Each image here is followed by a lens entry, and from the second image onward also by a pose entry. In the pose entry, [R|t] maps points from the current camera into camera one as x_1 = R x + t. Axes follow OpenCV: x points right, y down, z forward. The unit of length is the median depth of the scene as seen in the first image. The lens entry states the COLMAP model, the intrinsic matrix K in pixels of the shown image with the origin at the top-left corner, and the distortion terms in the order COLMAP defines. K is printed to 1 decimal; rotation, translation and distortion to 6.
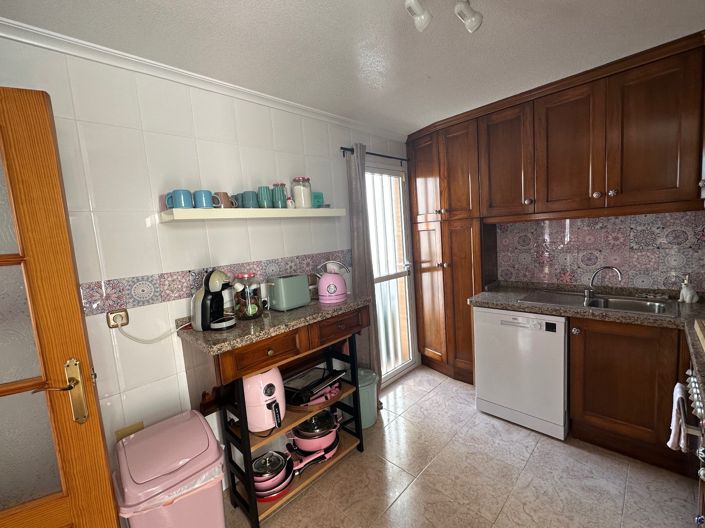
lens RADIAL K [[309.0, 0, 352.5], [0, 309.0, 264.0], [0, 0, 1]] dist [0.000858, 0.000202]
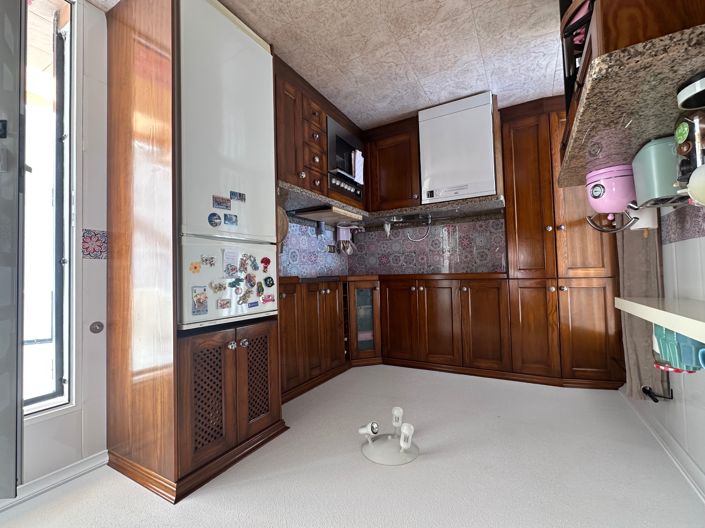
lens RADIAL K [[309.0, 0, 352.5], [0, 309.0, 264.0], [0, 0, 1]] dist [0.000858, 0.000202]
pose [[-0.269361, -0.029140, 0.962598, -0.545248], [-0.102979, -0.992940, -0.058875, 0.017635], [0.957518, -0.114986, 0.264458, 0.283273]]
